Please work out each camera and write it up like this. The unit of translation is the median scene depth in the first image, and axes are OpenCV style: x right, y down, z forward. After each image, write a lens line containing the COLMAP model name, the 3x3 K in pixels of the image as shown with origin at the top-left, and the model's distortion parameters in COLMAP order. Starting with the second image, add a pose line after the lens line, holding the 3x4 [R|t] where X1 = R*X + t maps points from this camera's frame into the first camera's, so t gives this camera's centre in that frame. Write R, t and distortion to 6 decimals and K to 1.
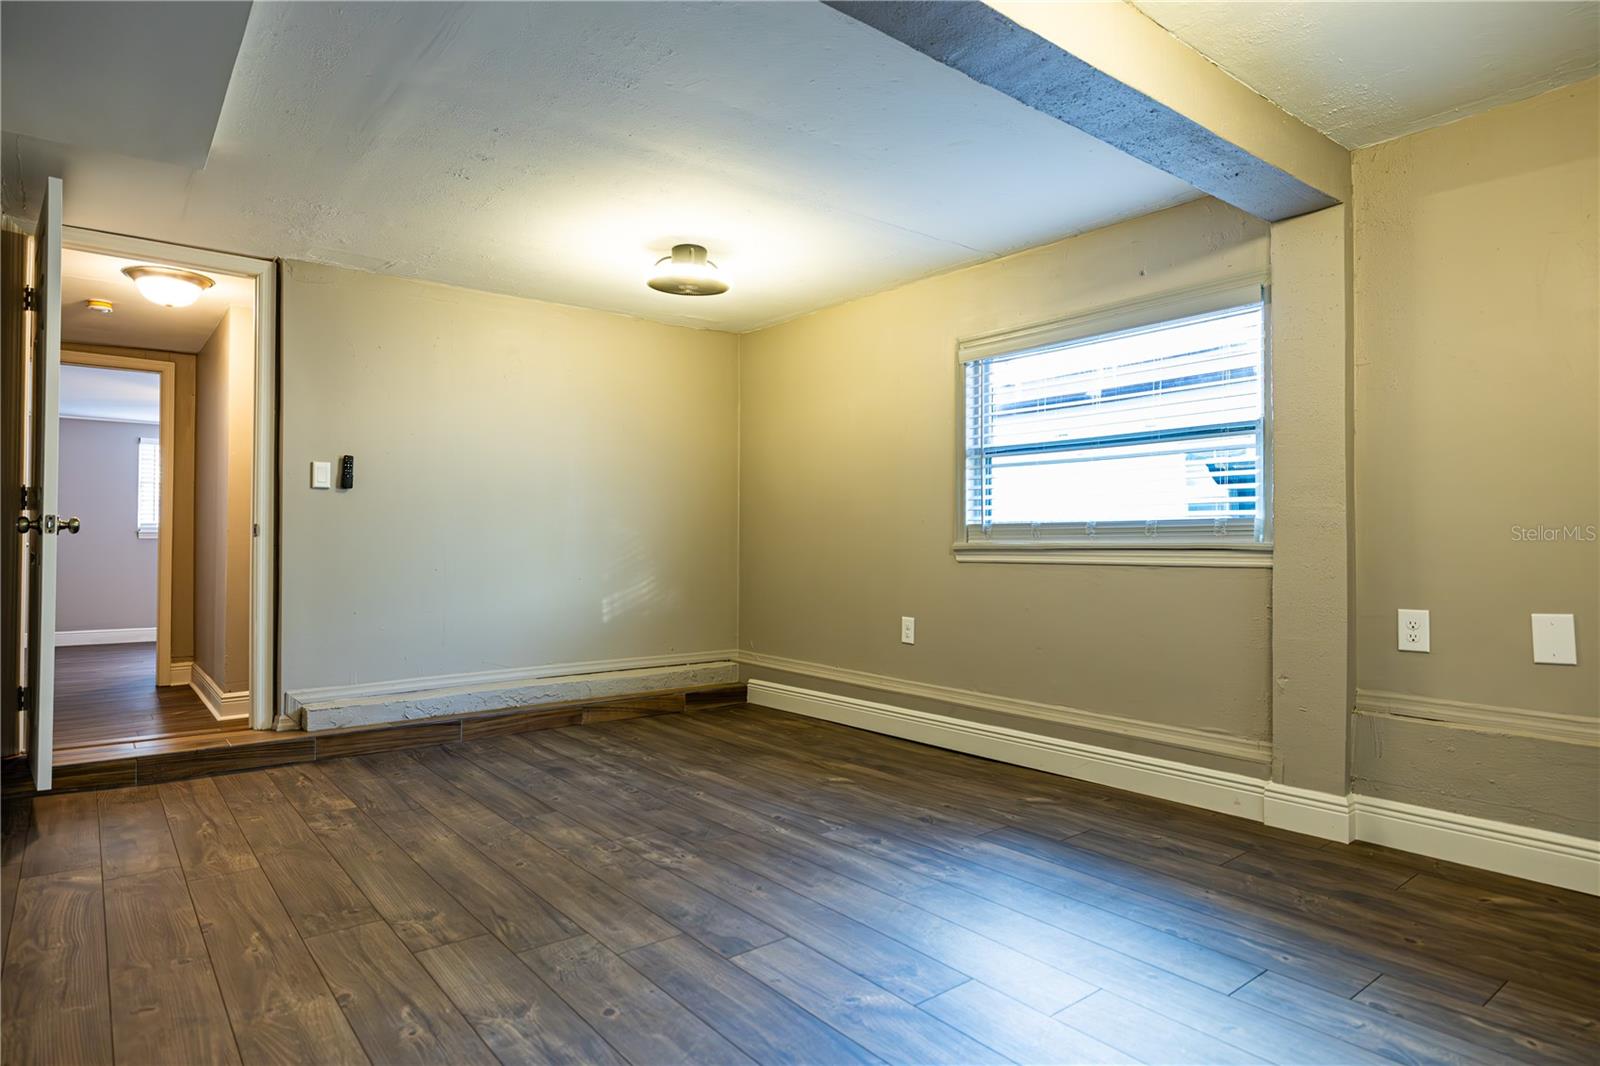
lens RADIAL K [[889.9, 0, 800.0], [0, 889.9, 533.0], [0, 0, 1]] dist [-0.000268, -0.013883]
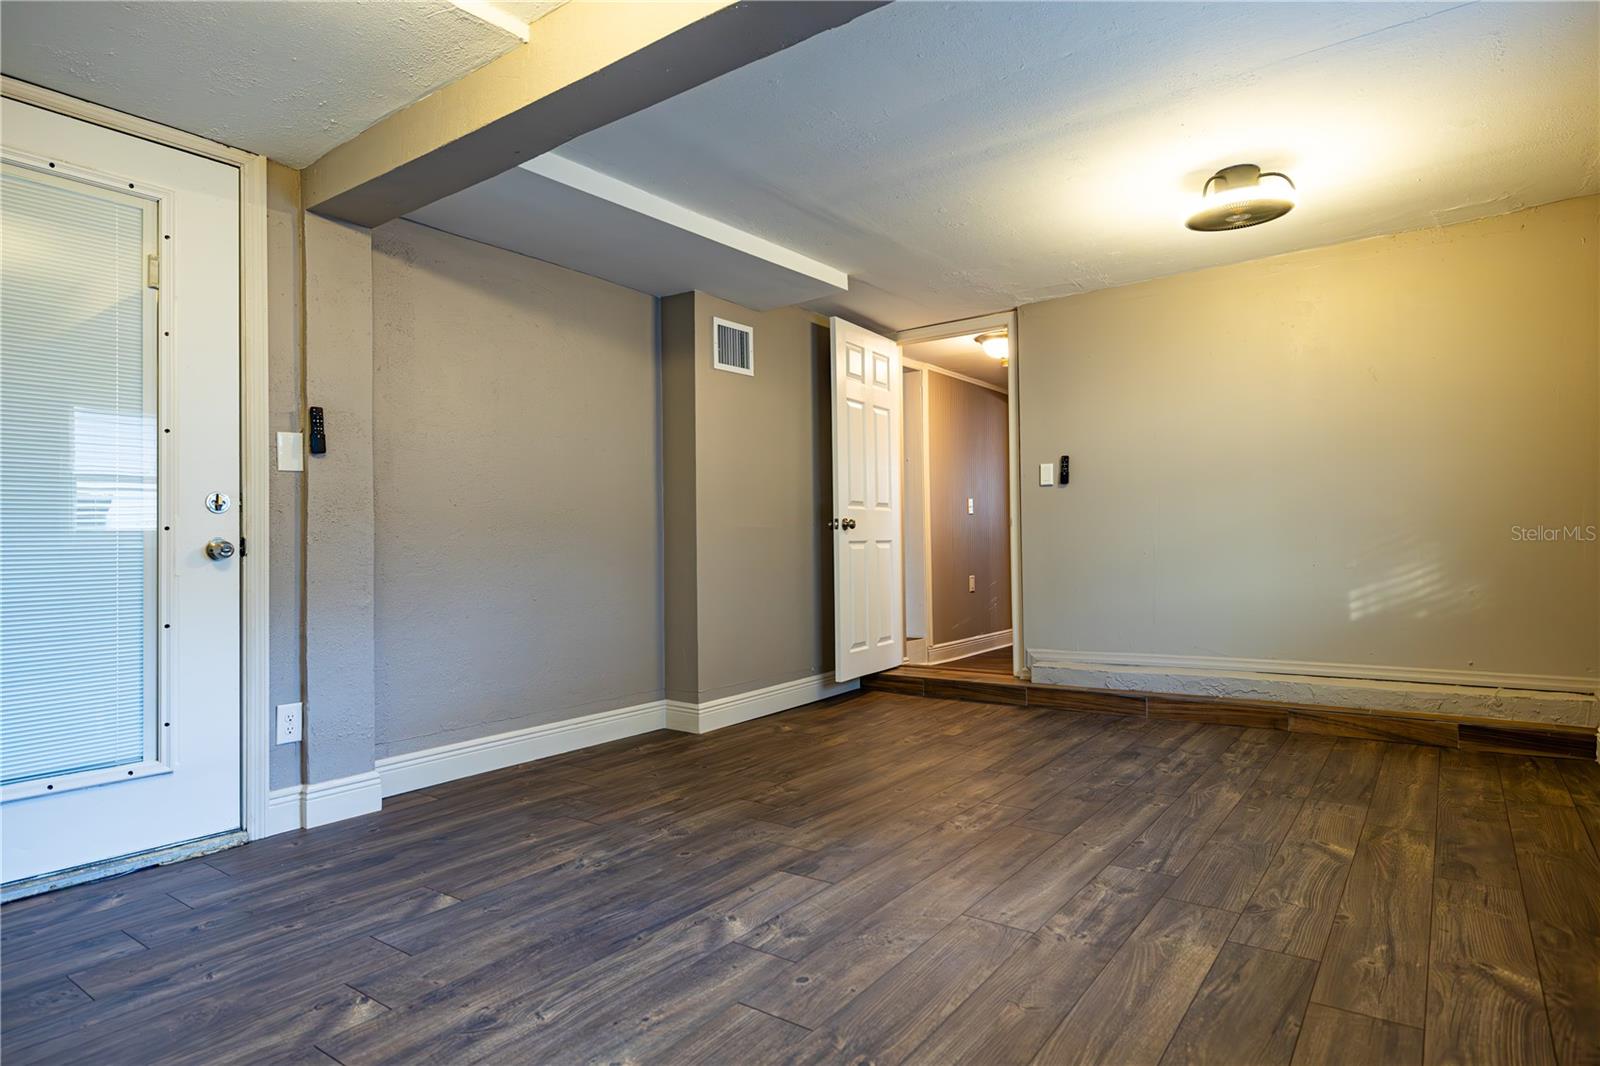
lens RADIAL K [[889.9, 0, 800.0], [0, 889.9, 533.0], [0, 0, 1]] dist [-0.000268, -0.013883]
pose [[0.261715, -0.015889, -0.965014, 0.724201], [0.030933, 0.999489, -0.008067, 0.018446], [0.964649, -0.027739, 0.262072, 0.471739]]
